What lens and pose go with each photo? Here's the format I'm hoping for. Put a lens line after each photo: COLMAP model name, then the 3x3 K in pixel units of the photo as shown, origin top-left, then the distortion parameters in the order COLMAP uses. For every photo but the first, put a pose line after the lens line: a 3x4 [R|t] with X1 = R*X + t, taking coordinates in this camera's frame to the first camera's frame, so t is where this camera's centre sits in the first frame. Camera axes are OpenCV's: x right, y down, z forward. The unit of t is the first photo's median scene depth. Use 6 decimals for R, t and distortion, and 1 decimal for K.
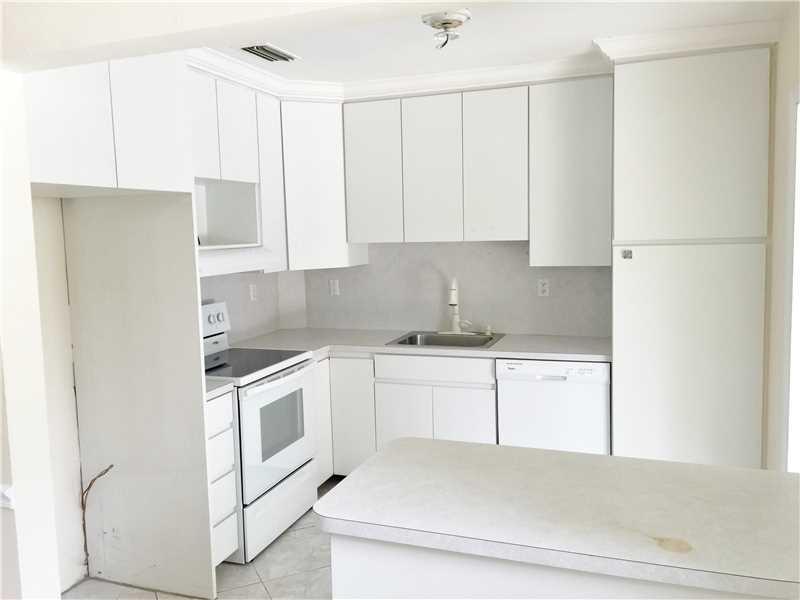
lens RADIAL K [[686.1, 0, 398.8], [0, 686.1, 296.0], [0, 0, 1]] dist [0.013357, 0.001021]
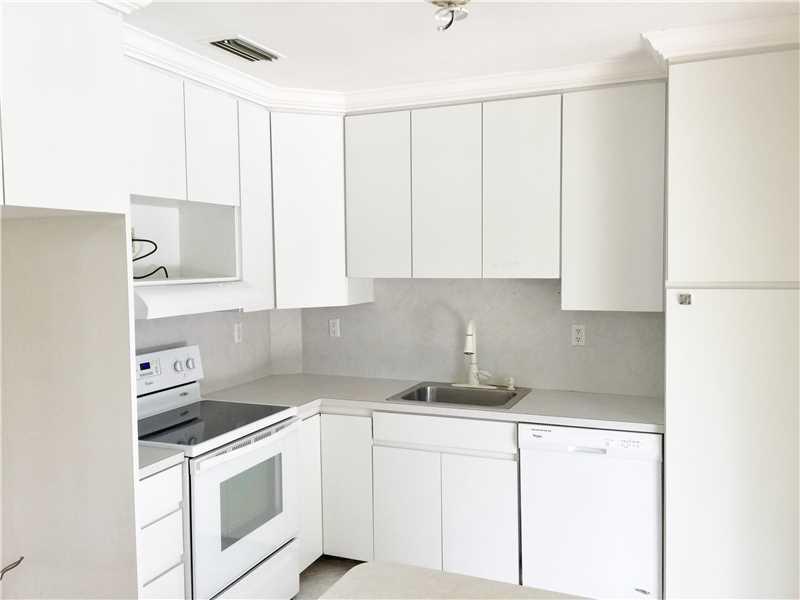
lens RADIAL K [[686.1, 0, 398.8], [0, 686.1, 296.0], [0, 0, 1]] dist [0.013357, 0.001021]
pose [[0.998546, 0.017017, -0.051140, 0.038005], [-0.019256, 0.998863, -0.043611, -0.020617], [0.050340, 0.044533, 0.997739, 0.168930]]
